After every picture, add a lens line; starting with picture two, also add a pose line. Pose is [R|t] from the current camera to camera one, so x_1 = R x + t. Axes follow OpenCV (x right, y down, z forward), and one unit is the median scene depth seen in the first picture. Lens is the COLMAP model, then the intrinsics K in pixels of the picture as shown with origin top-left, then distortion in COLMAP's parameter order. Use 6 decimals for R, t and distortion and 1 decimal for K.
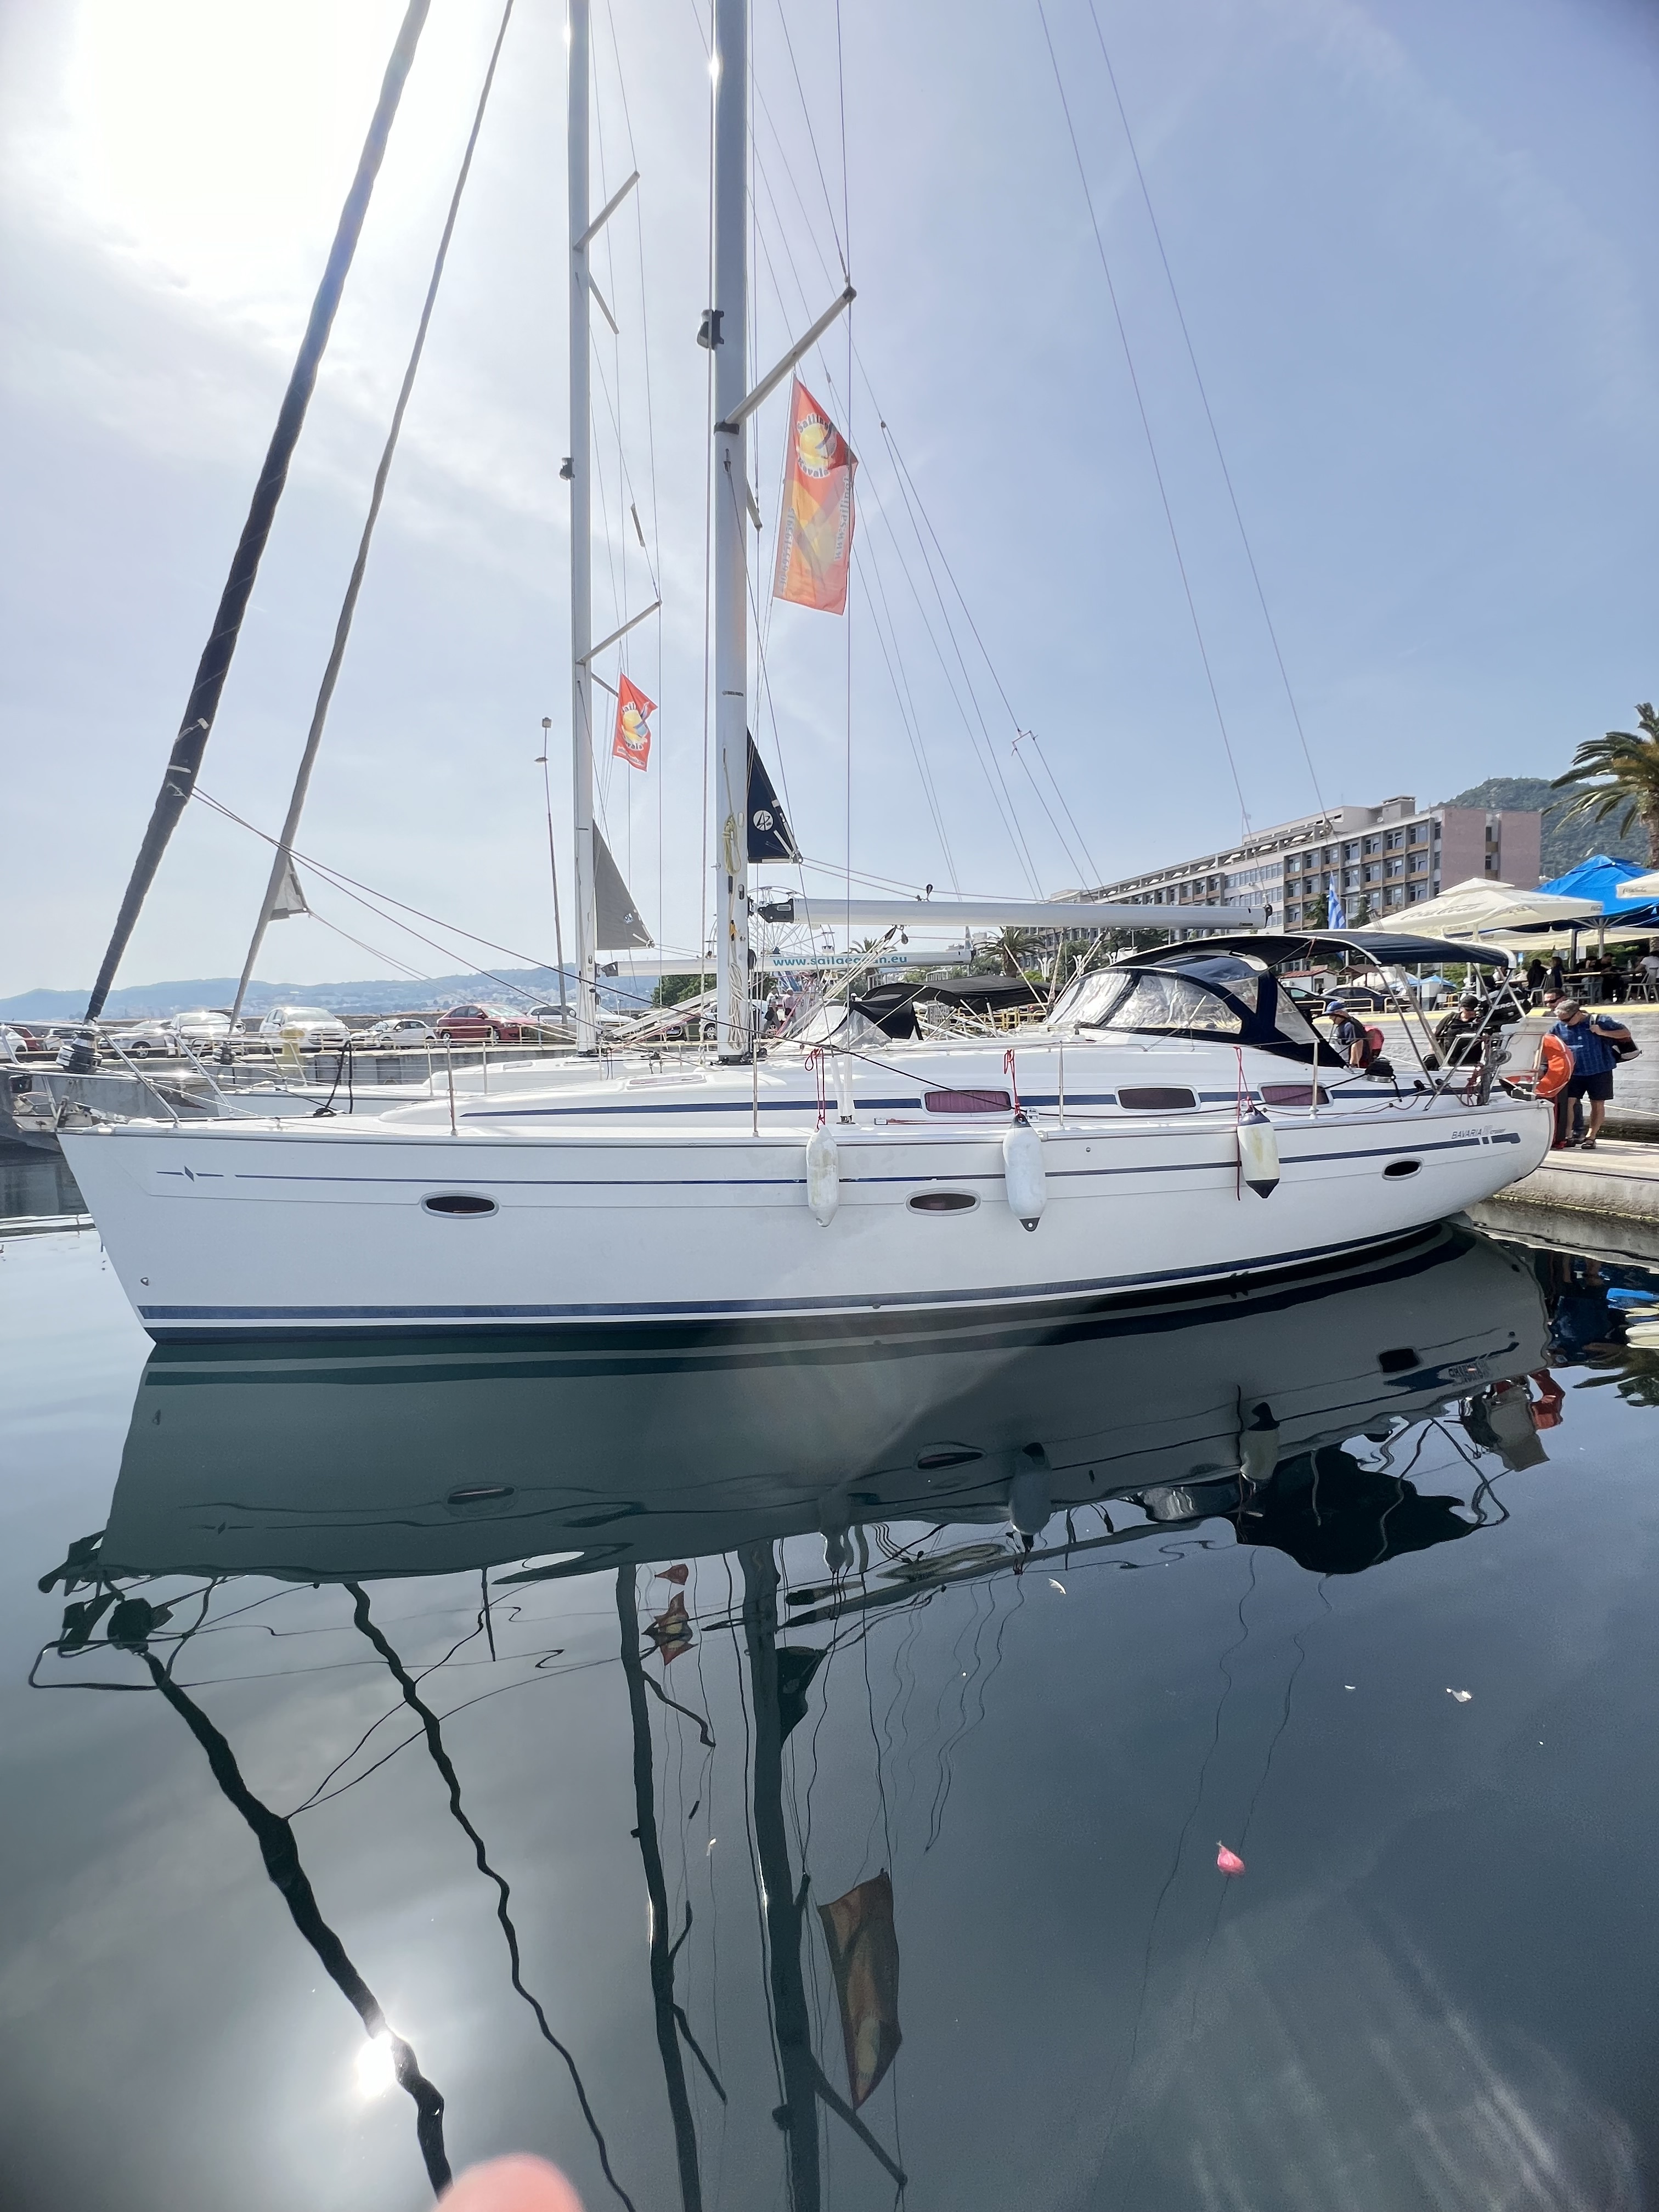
lens RADIAL K [[887.4, 0, 830.7], [0, 887.4, 1104.2], [0, 0, 1]] dist [-0.003141, -0.000354]
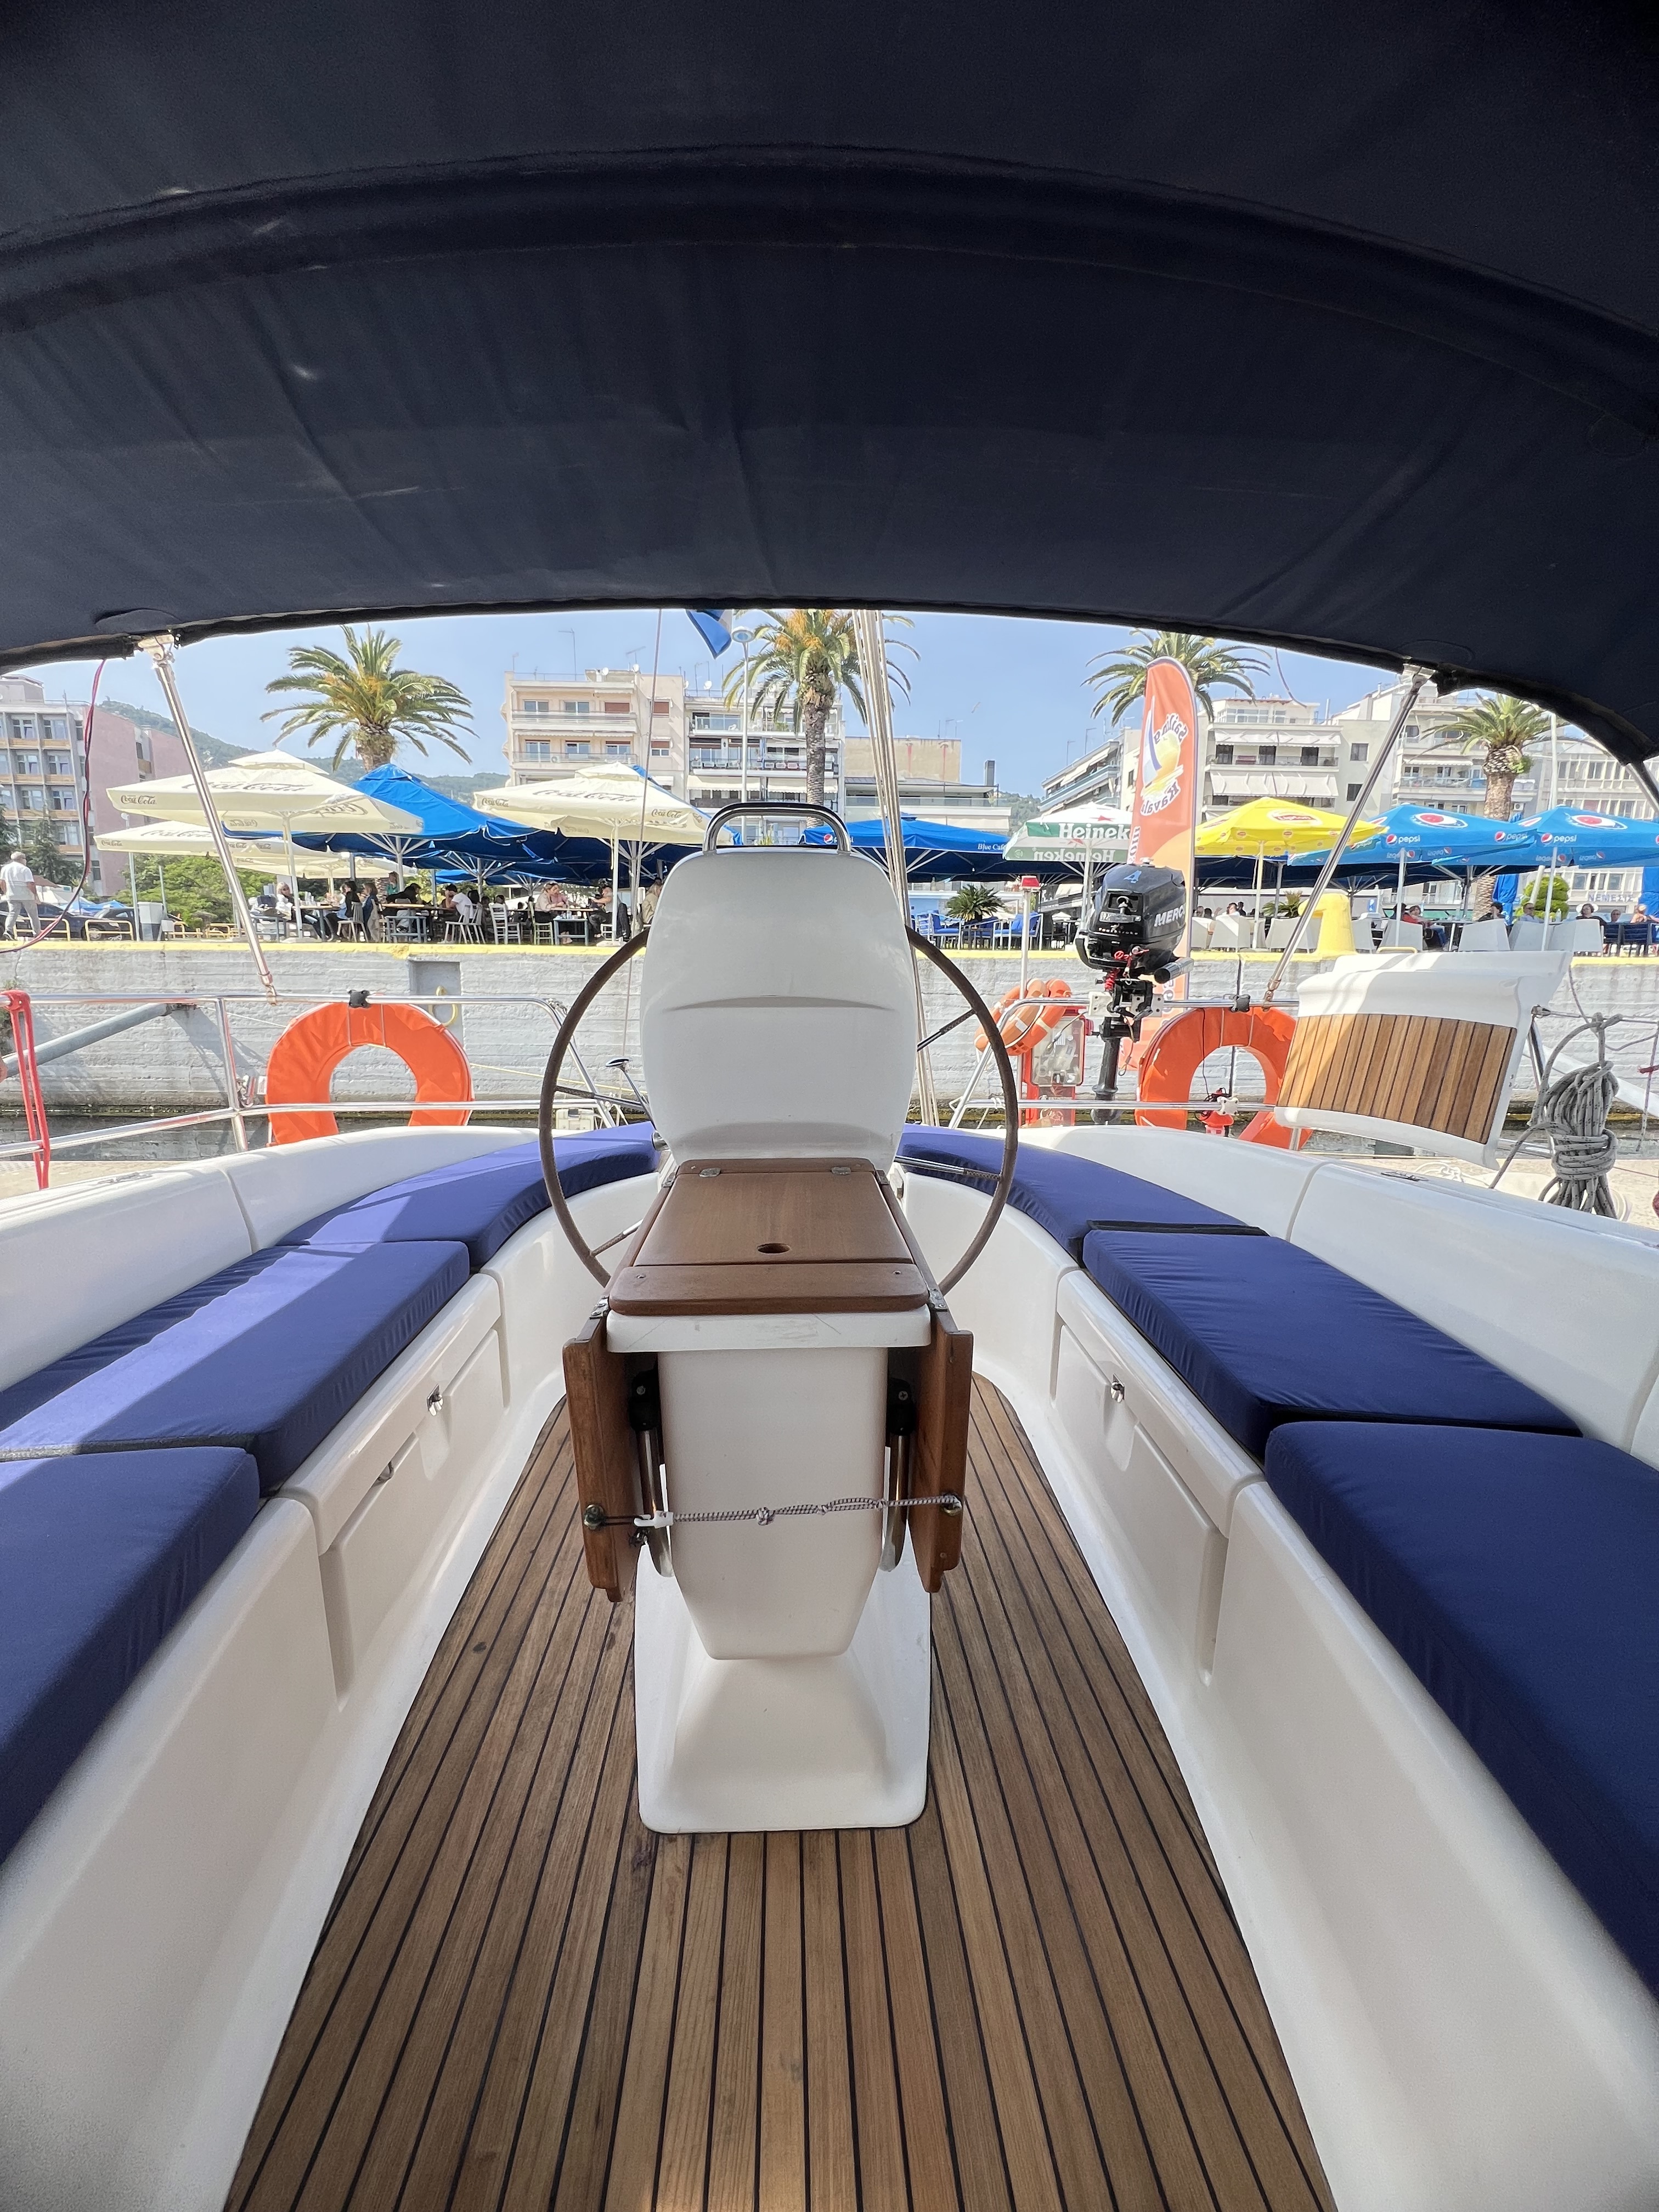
lens RADIAL K [[887.4, 0, 832.8], [0, 887.4, 1102.8], [0, 0, 1]] dist [-0.003141, -0.000354]
pose [[0.276368, -0.118742, 0.953688, 0.080757], [0.051464, 0.992743, 0.108691, -0.017994], [-0.959673, 0.019042, 0.280474, 0.204625]]
